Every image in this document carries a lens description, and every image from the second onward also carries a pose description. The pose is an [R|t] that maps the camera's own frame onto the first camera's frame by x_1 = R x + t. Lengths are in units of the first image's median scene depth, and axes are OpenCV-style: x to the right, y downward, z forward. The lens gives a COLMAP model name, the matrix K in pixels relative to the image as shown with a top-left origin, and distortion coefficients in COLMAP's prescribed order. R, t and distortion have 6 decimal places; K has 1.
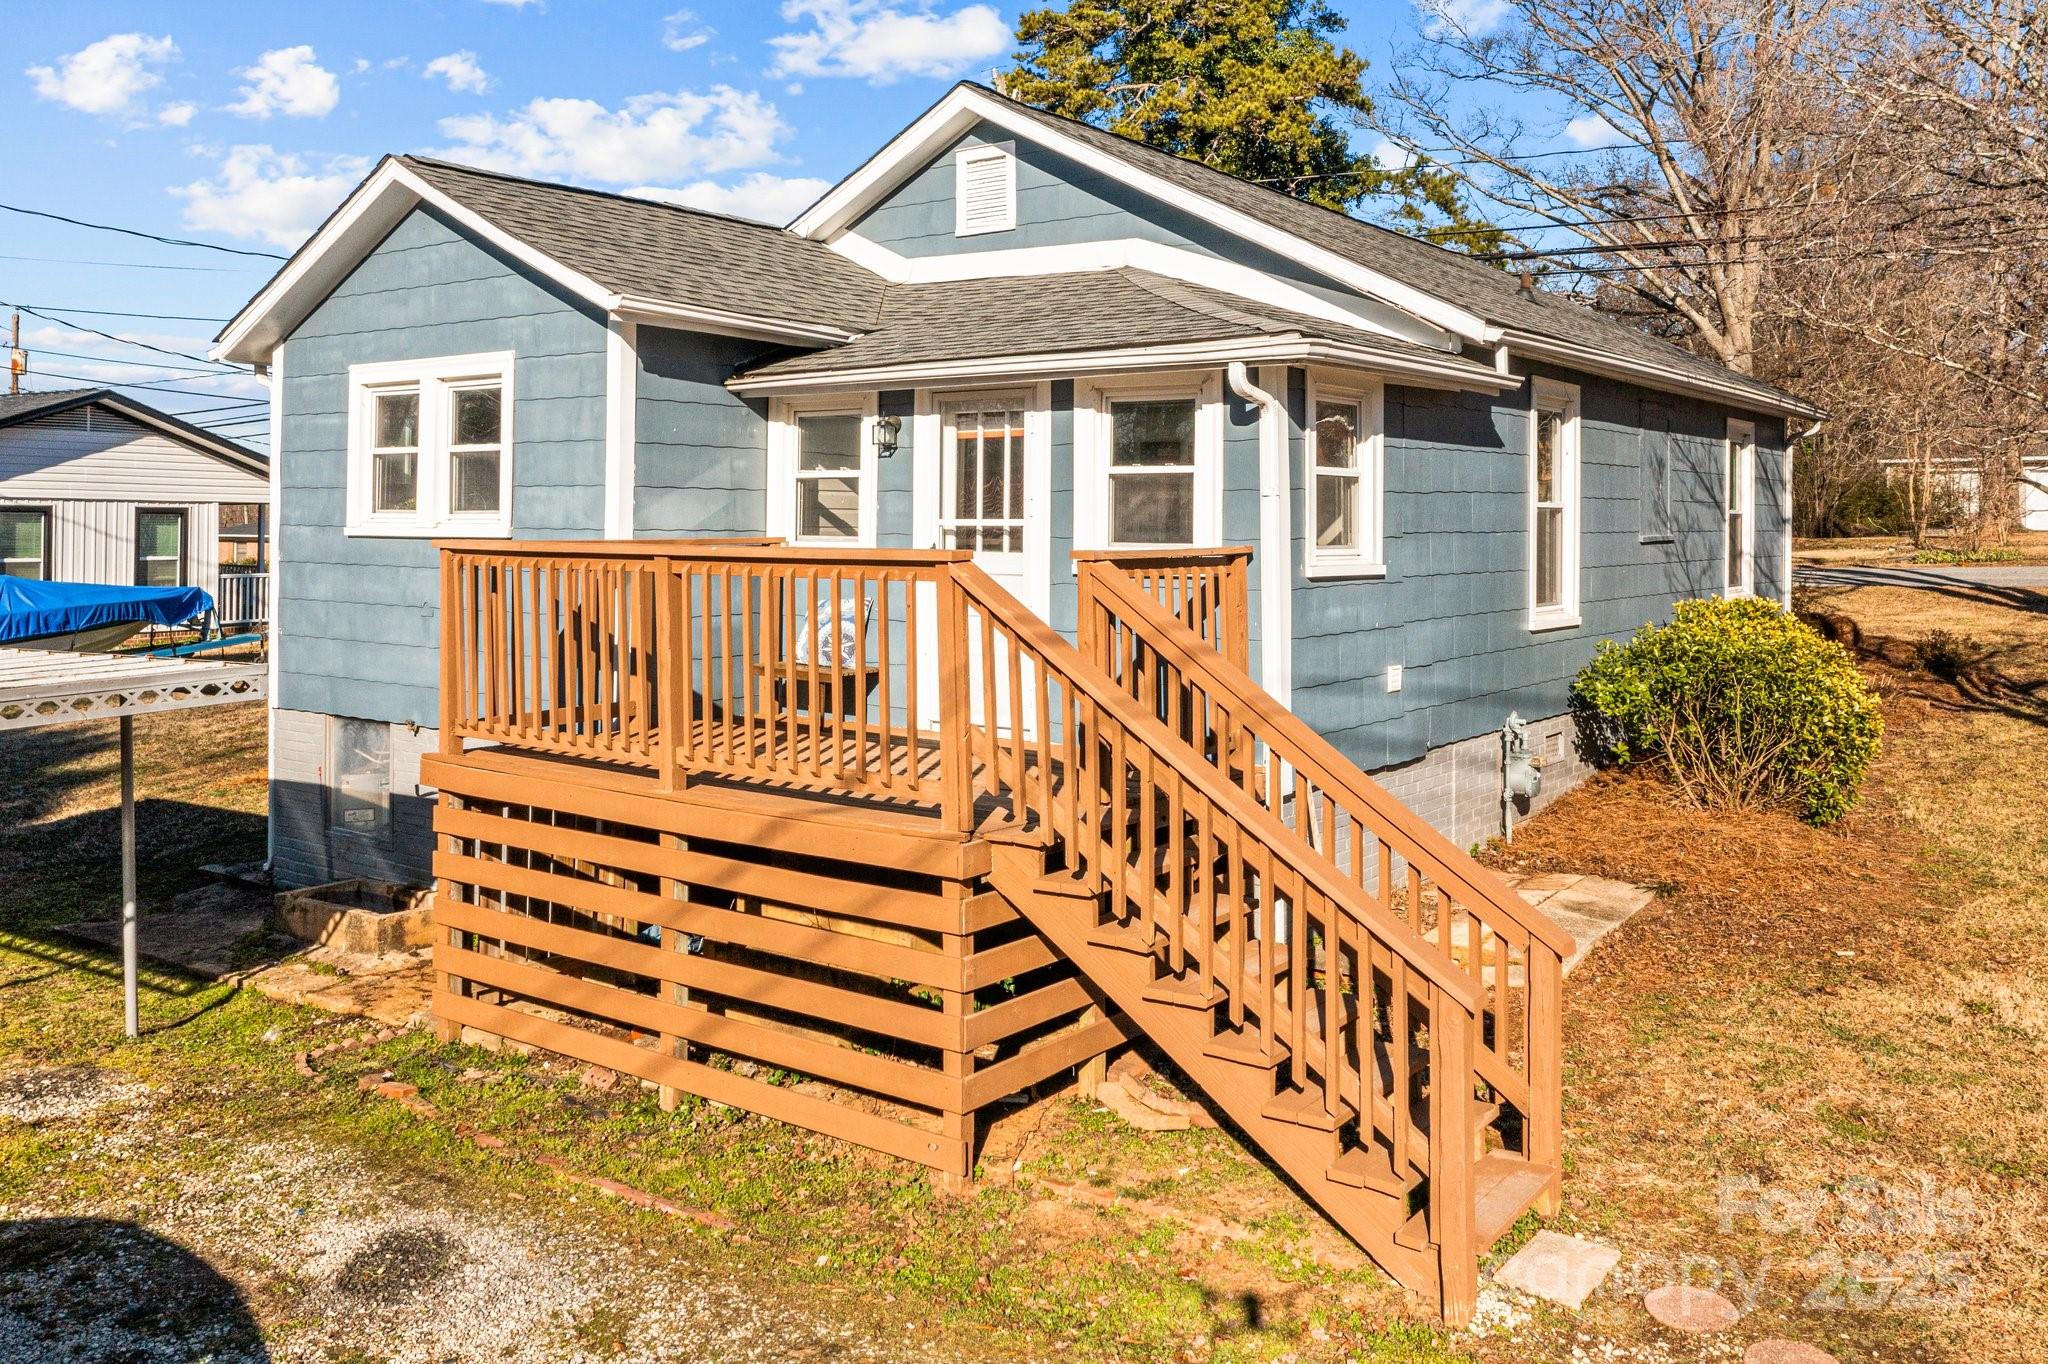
lens RADIAL K [[1676.3, 0, 1069.7], [0, 1676.3, 567.4], [0, 0, 1]] dist [-0.006207, -0.001880]
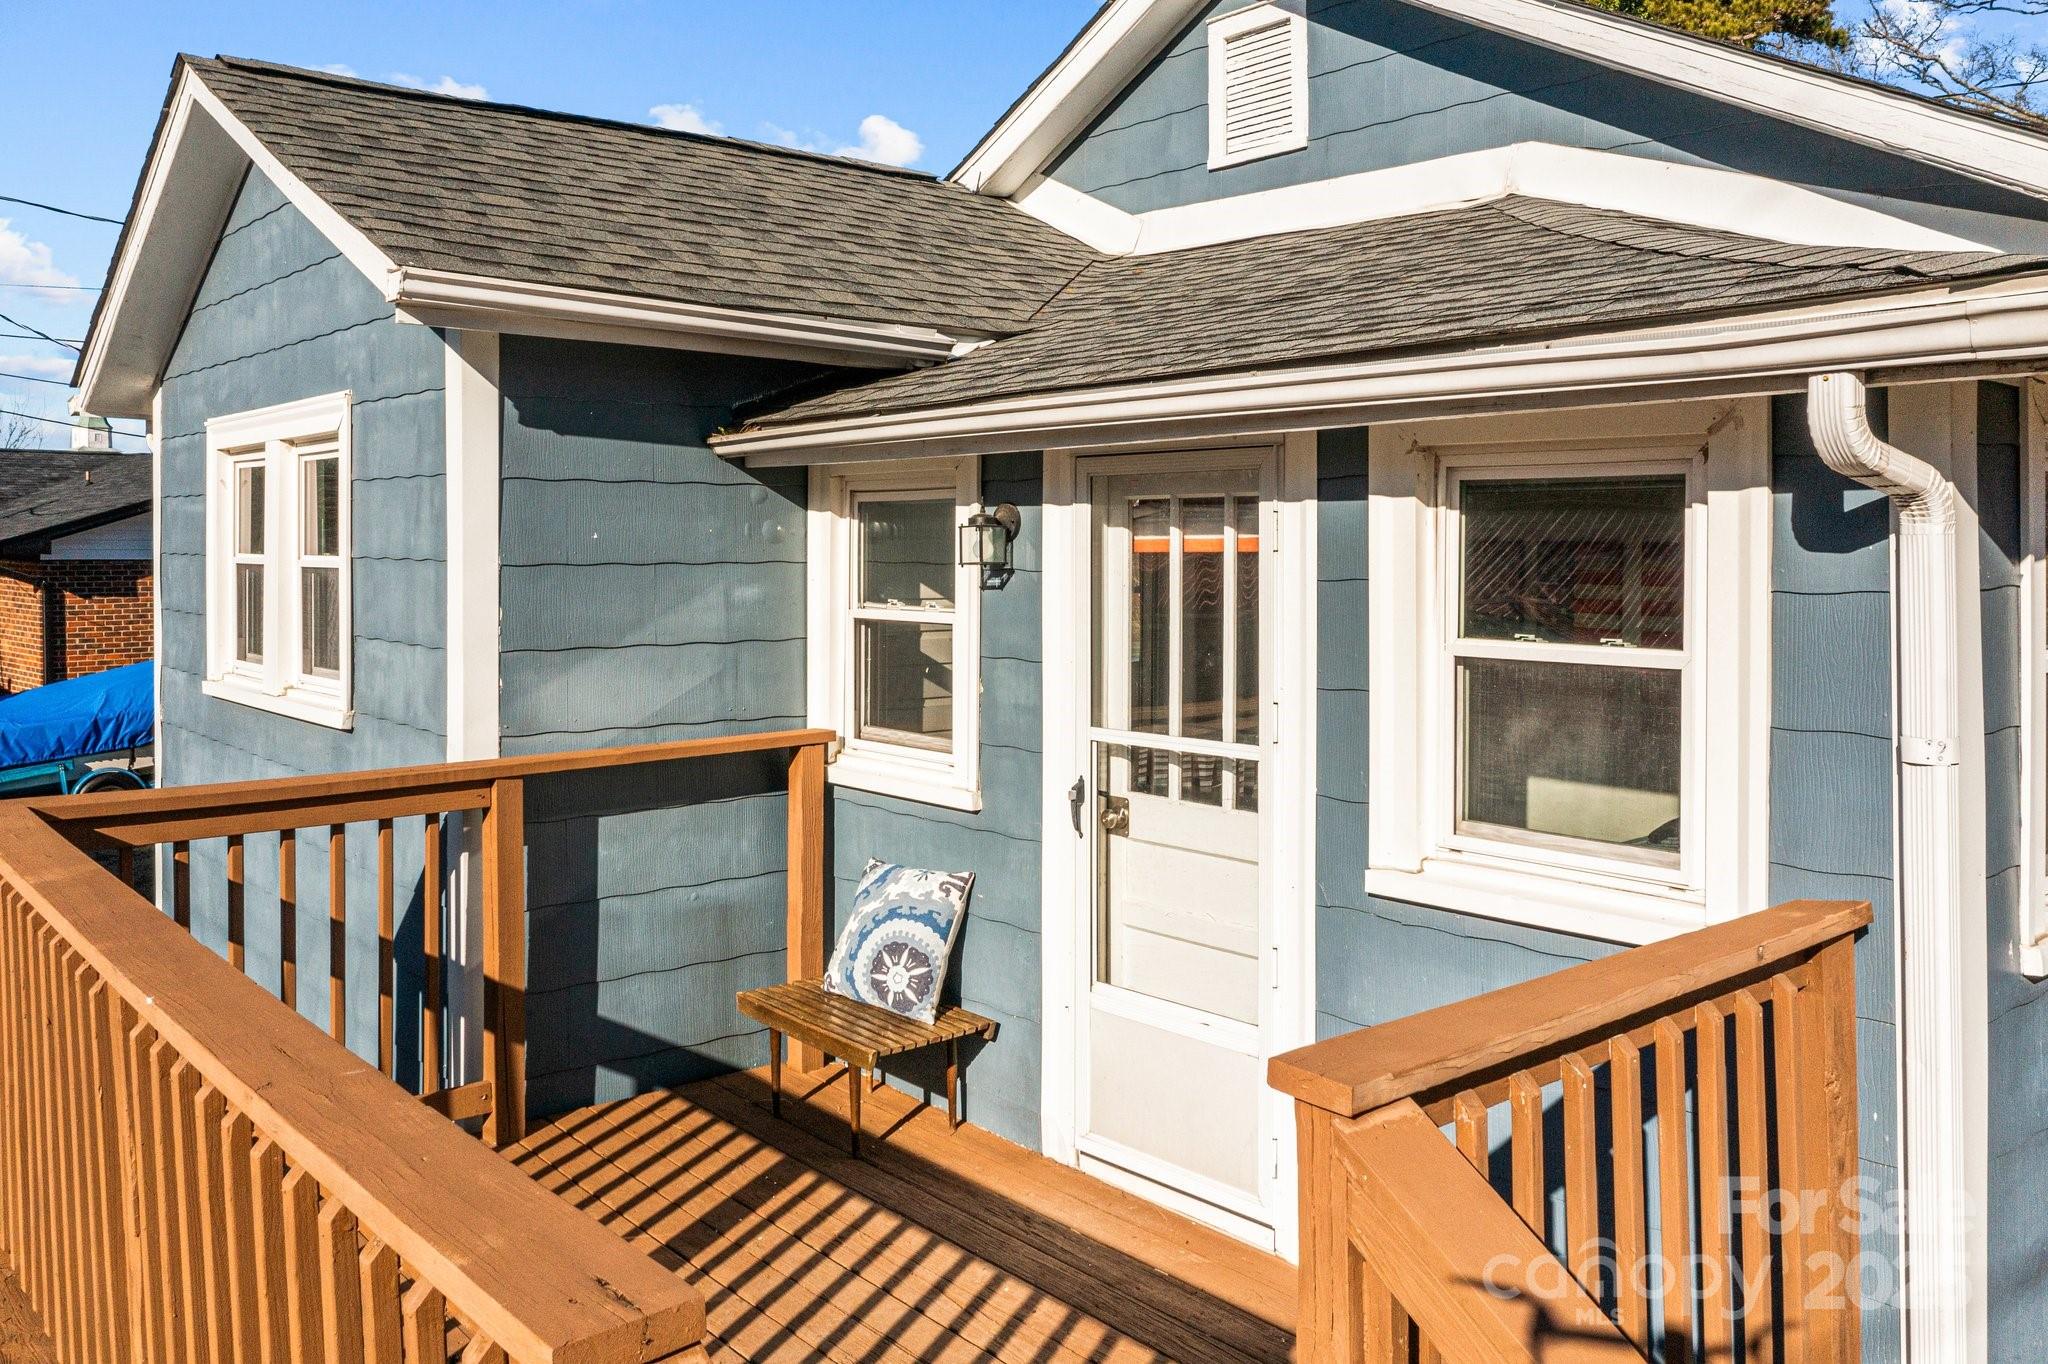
lens RADIAL K [[1676.3, 0, 1069.7], [0, 1676.3, 567.4], [0, 0, 1]] dist [-0.006207, -0.001880]
pose [[0.972804, -0.002495, -0.231615, 0.024419], [-0.000304, 0.999927, -0.012051, -0.066625], [0.231628, 0.011794, 0.972733, 0.536046]]
